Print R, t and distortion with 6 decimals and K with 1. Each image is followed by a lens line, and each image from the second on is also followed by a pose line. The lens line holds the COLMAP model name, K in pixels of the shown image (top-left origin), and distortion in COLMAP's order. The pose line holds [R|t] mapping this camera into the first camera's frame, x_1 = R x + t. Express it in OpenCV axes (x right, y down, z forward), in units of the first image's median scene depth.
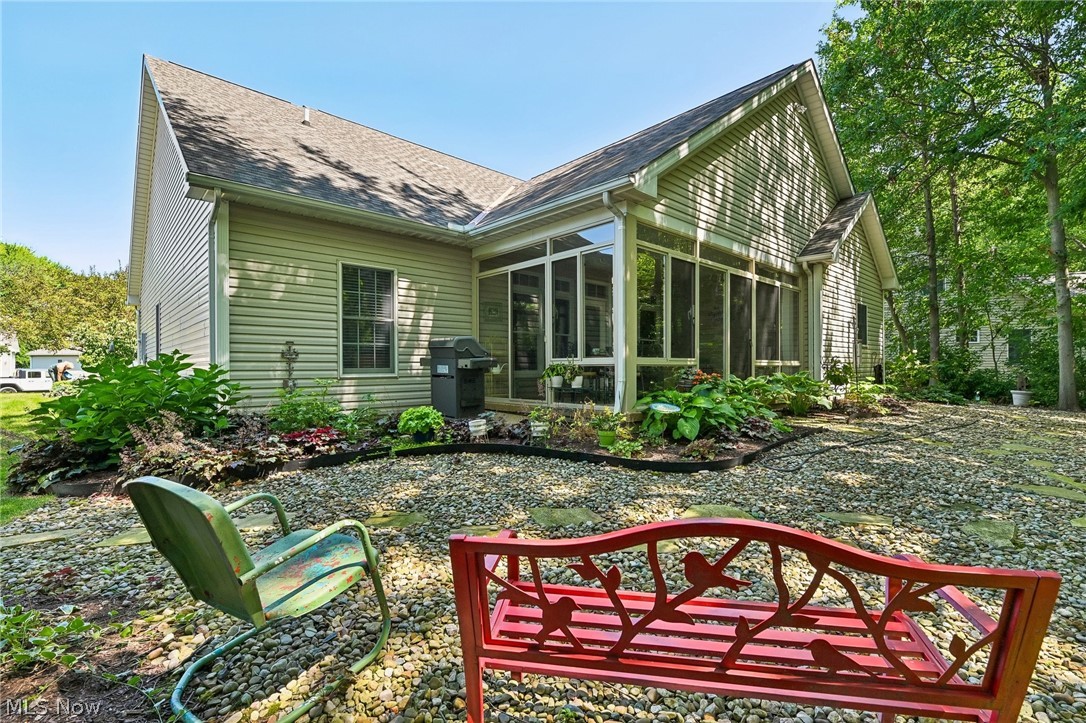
lens RADIAL K [[489.6, 0, 544.8], [0, 489.6, 363.1], [0, 0, 1]] dist [-0.000158, 0.000337]
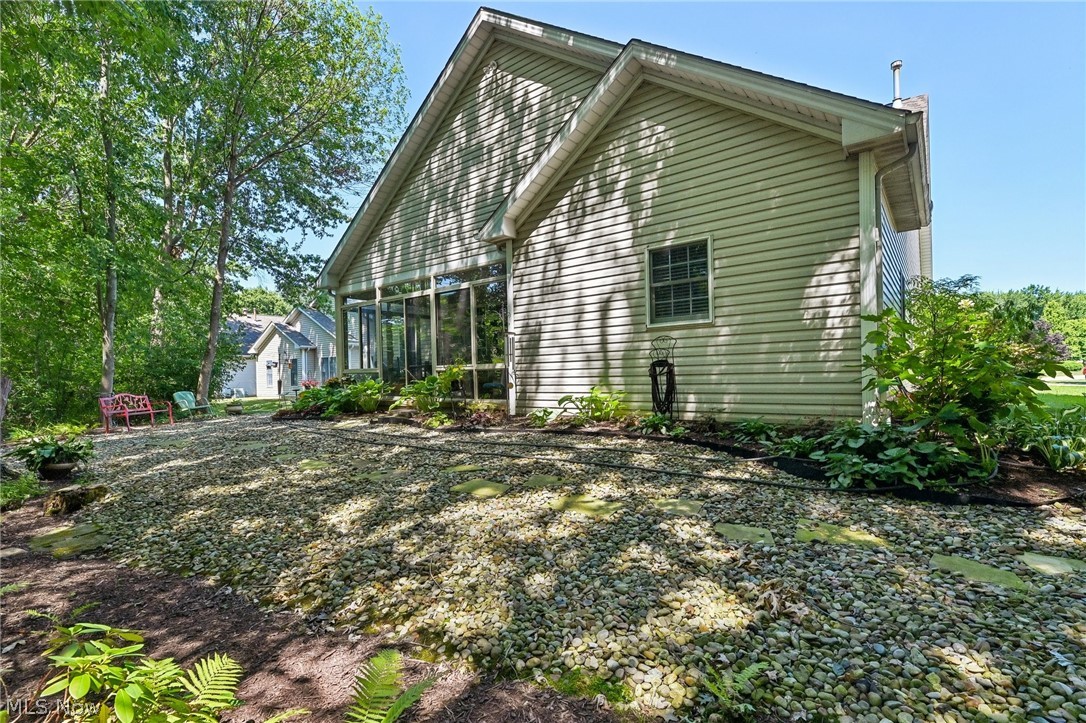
lens RADIAL K [[489.6, 0, 559.8], [0, 489.6, 372.0], [0, 0, 1]] dist [-0.000158, 0.000337]
pose [[0.182679, -0.005314, -0.983158, 1.909935], [0.035526, 0.999368, 0.001200, 0.021805], [0.982531, -0.035147, 0.182752, 1.296583]]
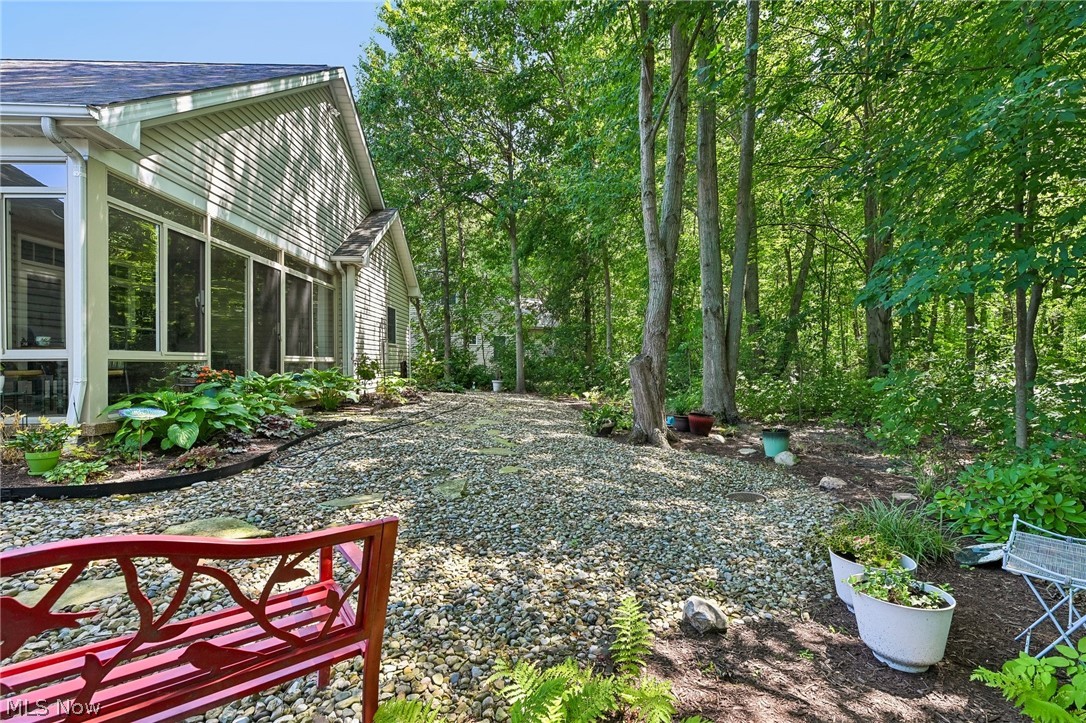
lens RADIAL K [[489.6, 0, 550.4], [0, 489.6, 363.8], [0, 0, 1]] dist [-0.000158, 0.000337]
pose [[0.651971, -0.002395, 0.758240, 0.052506], [-0.002837, 0.999980, 0.005599, 0.003291], [-0.758239, -0.005802, 0.651951, -0.020634]]
